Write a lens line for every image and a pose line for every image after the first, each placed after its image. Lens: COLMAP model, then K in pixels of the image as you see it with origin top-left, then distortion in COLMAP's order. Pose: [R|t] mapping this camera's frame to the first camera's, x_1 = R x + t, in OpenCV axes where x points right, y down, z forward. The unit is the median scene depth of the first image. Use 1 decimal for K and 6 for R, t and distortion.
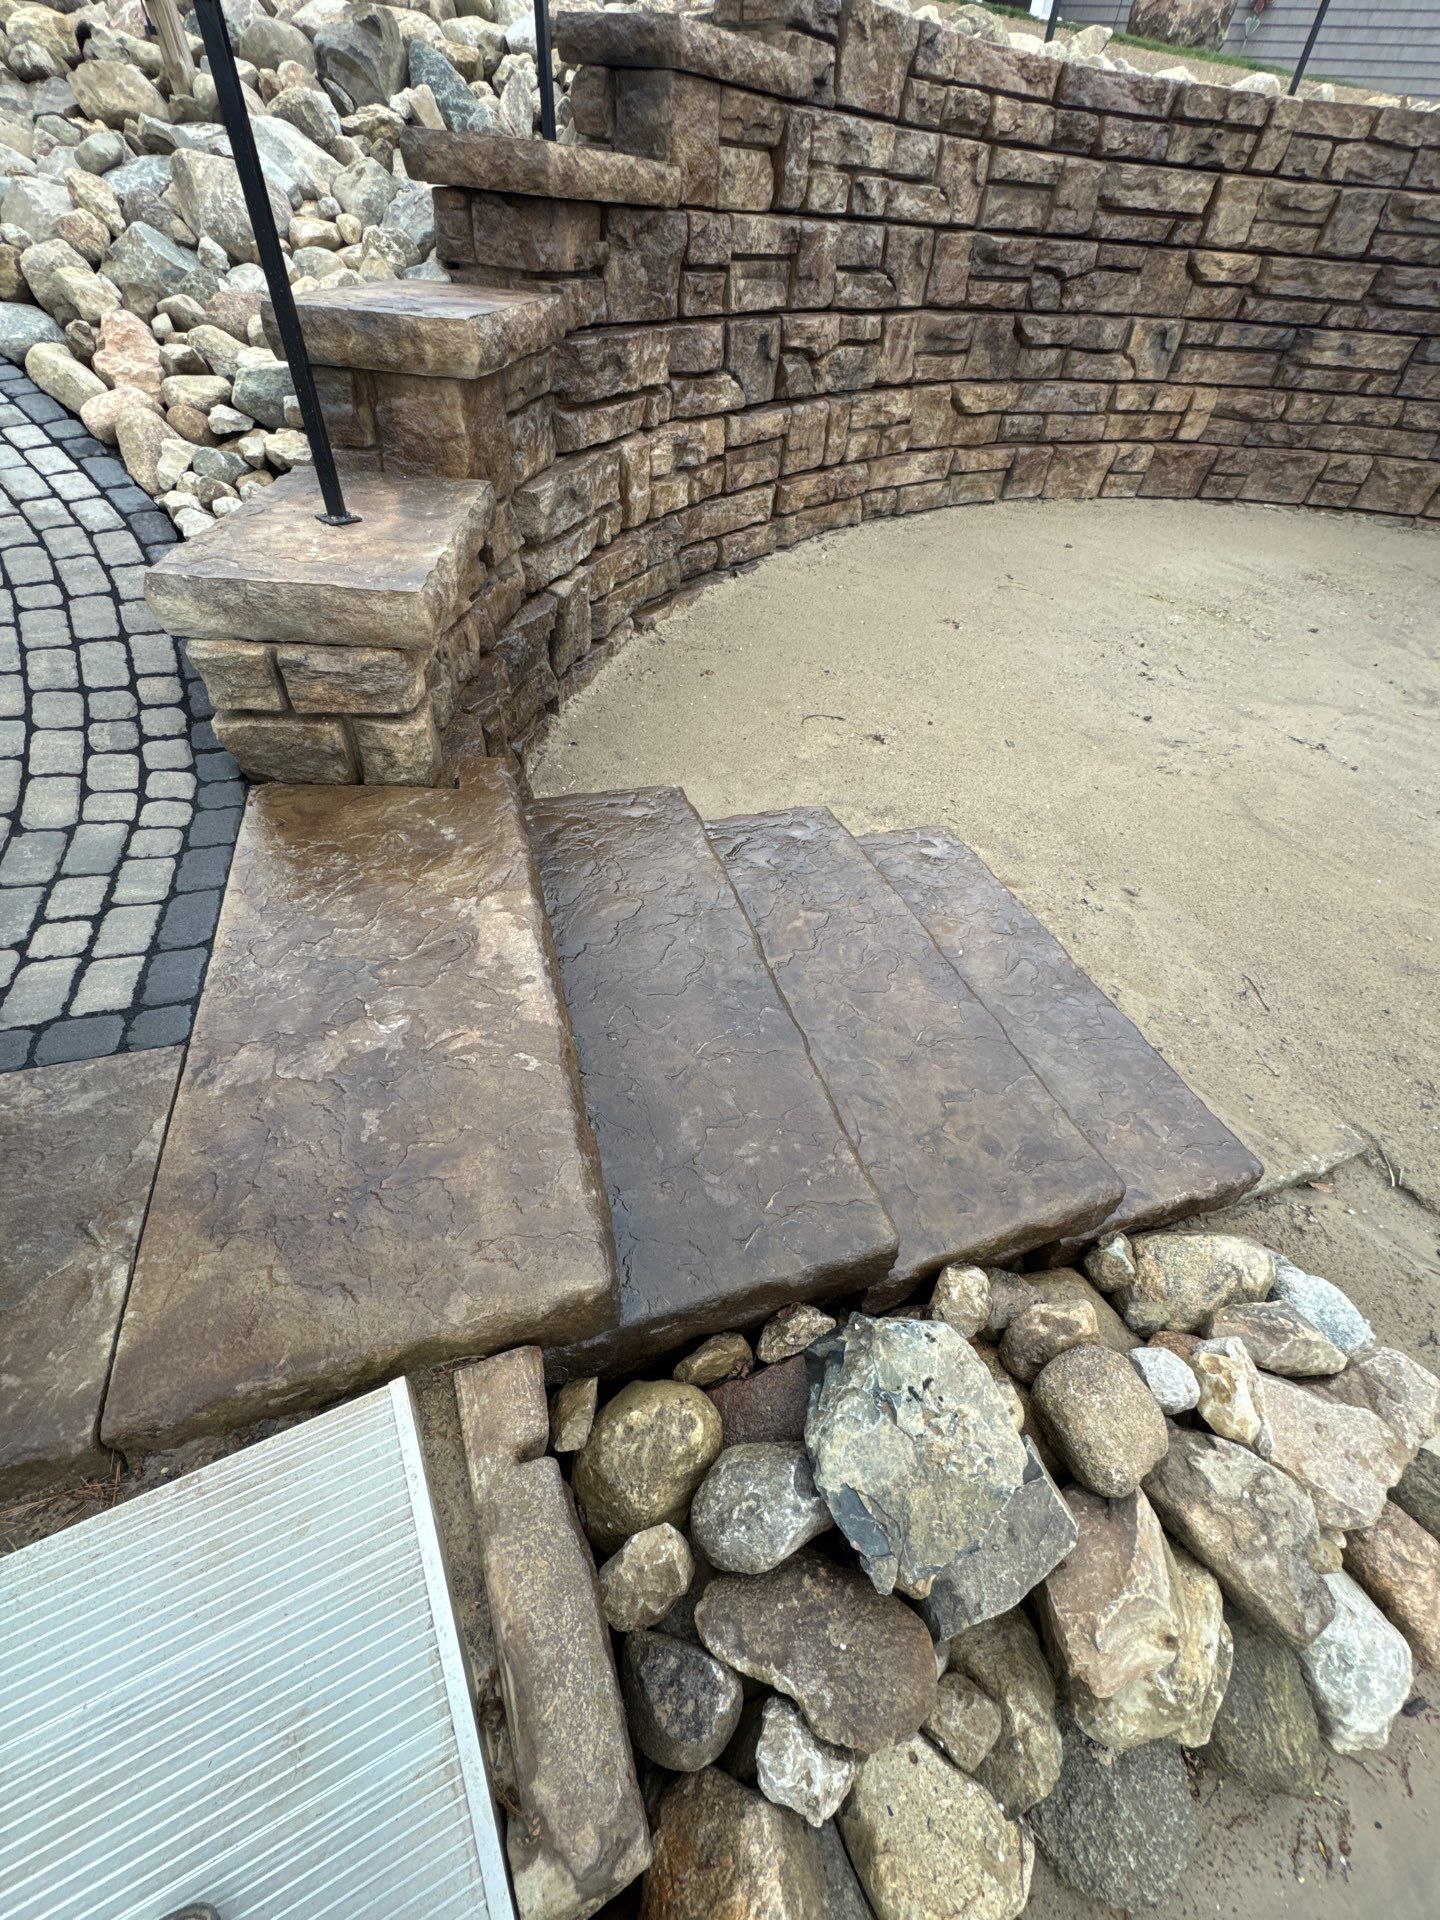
lens RADIAL K [[763.6, 0, 720.5], [0, 763.6, 952.9], [0, 0, 1]] dist [0.000635, -0.000092]
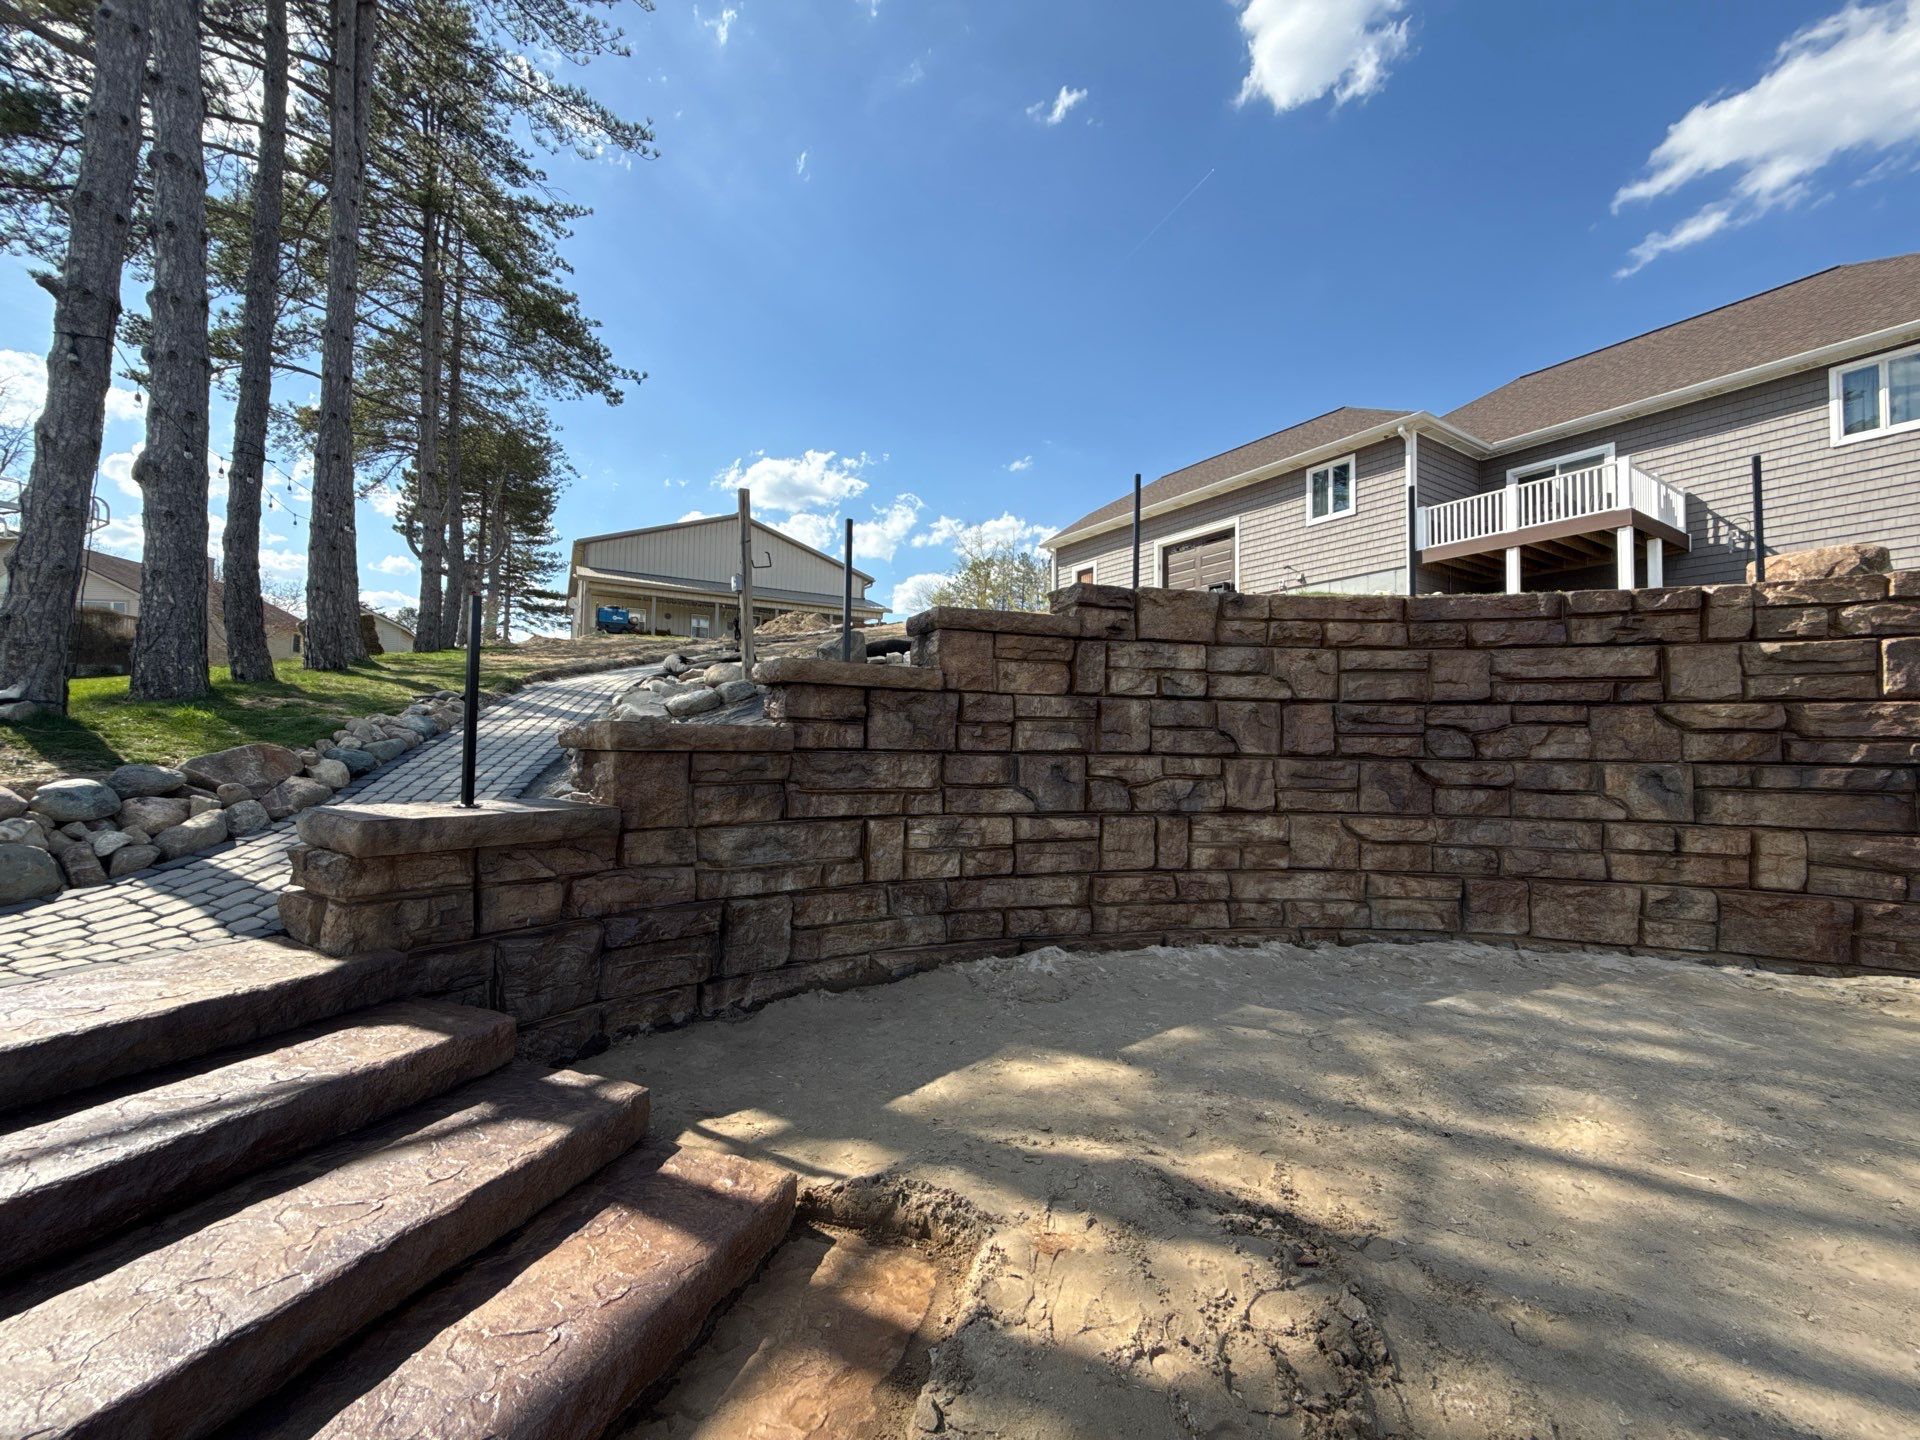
lens RADIAL K [[763.6, 0, 960.6], [0, 763.6, 720.3], [0, 0, 1]] dist [0.000635, -0.000092]
pose [[0.807969, -0.068700, -0.585206, 0.562945], [-0.386548, 0.687788, -0.614433, -0.041434], [0.444709, 0.722653, 0.529156, 0.200461]]
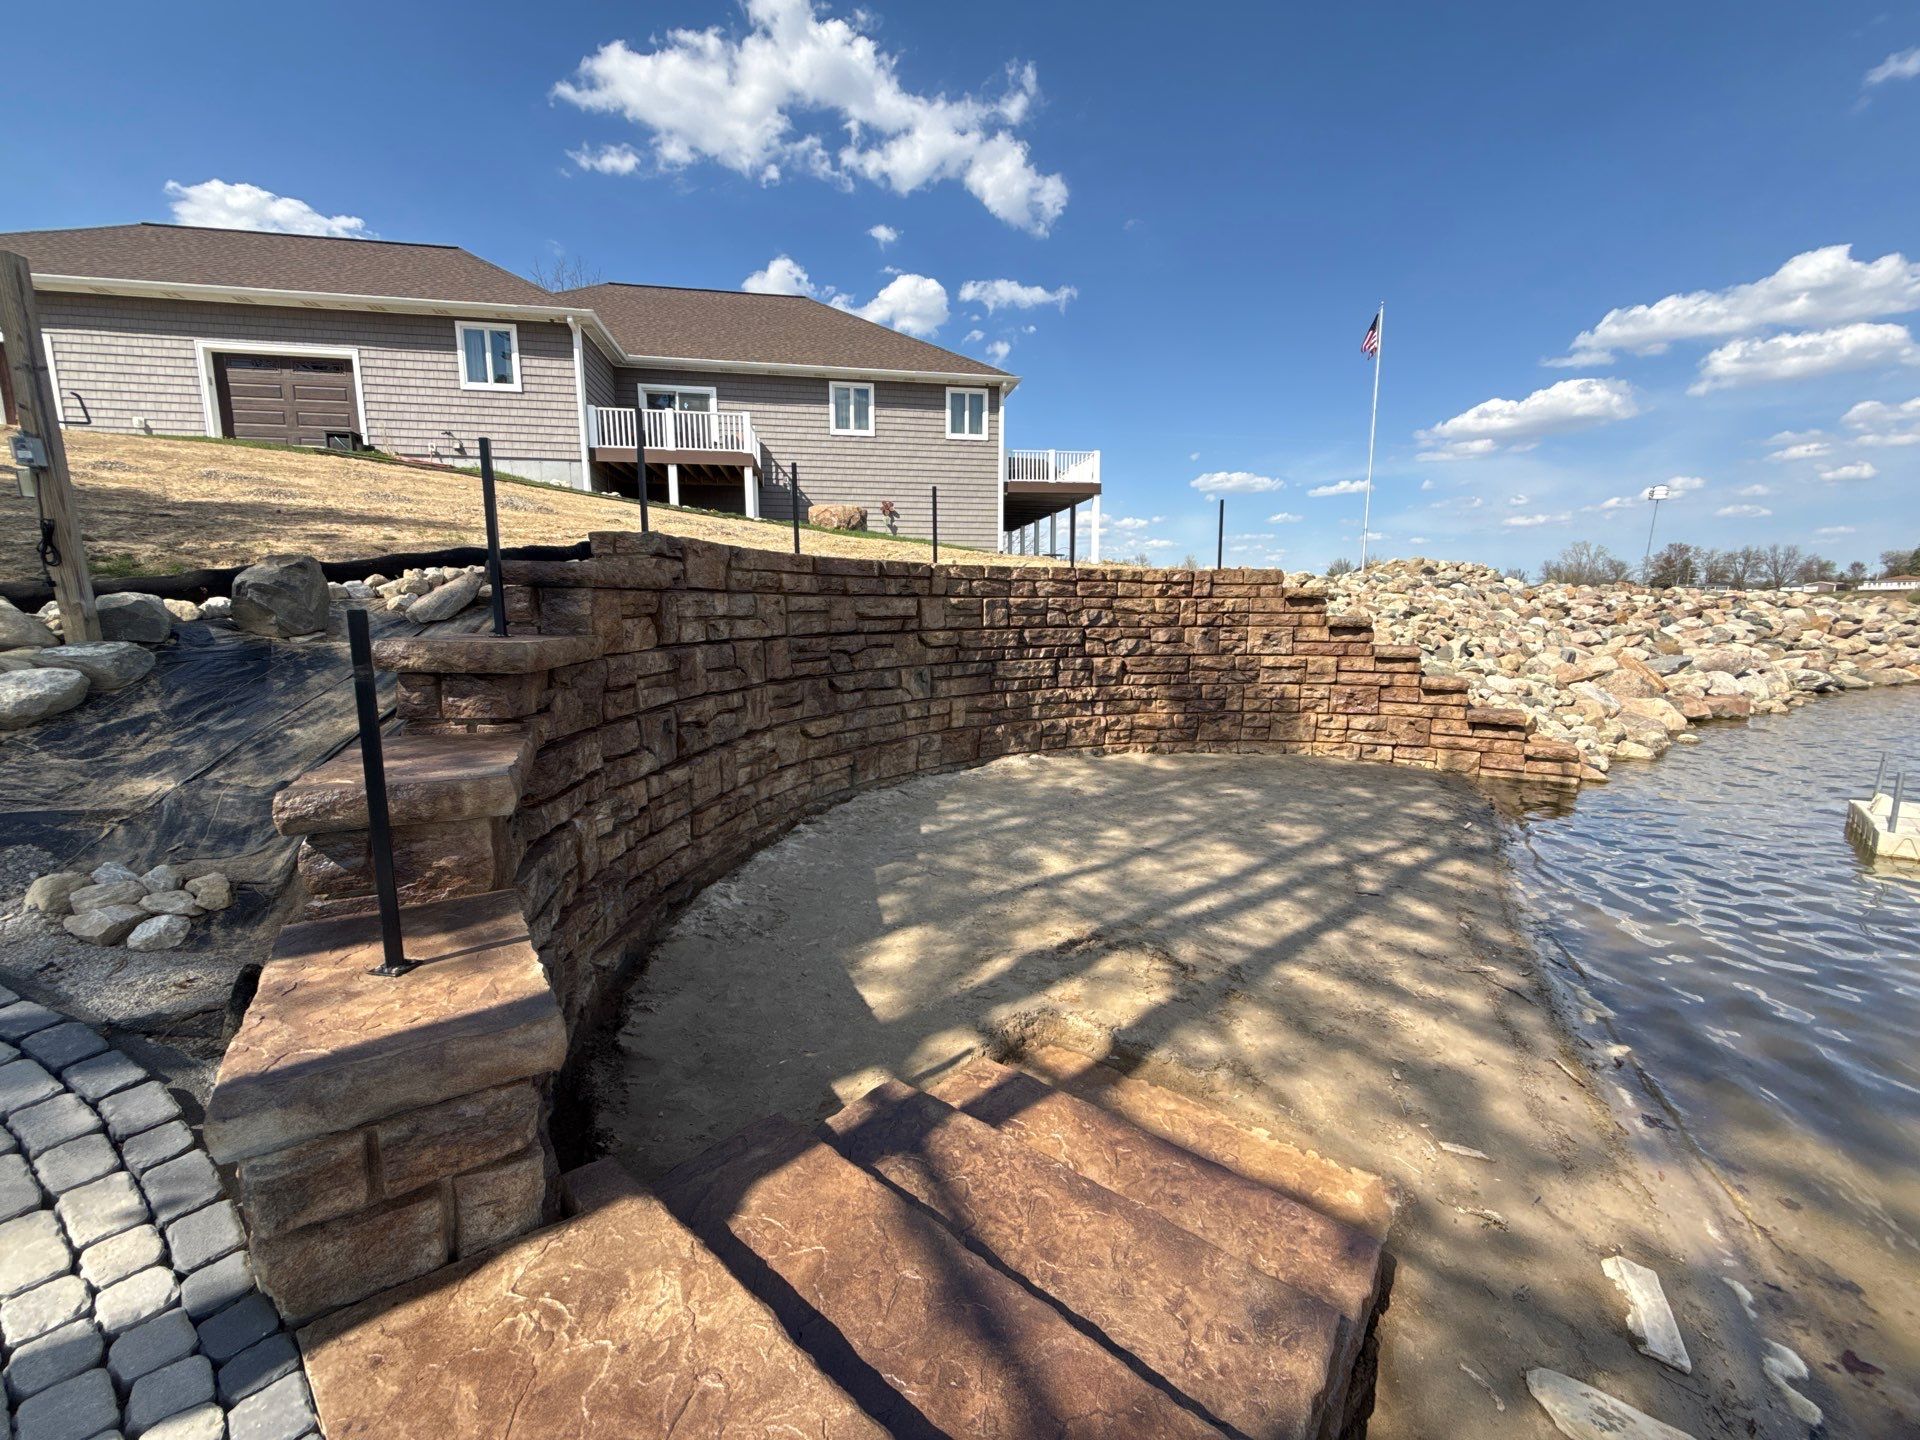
lens RADIAL K [[763.6, 0, 972.6], [0, 763.6, 703.3], [0, 0, 1]] dist [0.000635, -0.000092]
pose [[0.841565, -0.126202, 0.525206, -0.149573], [0.410845, 0.780800, -0.470700, -0.030692], [-0.350678, 0.611903, 0.708943, -0.066571]]
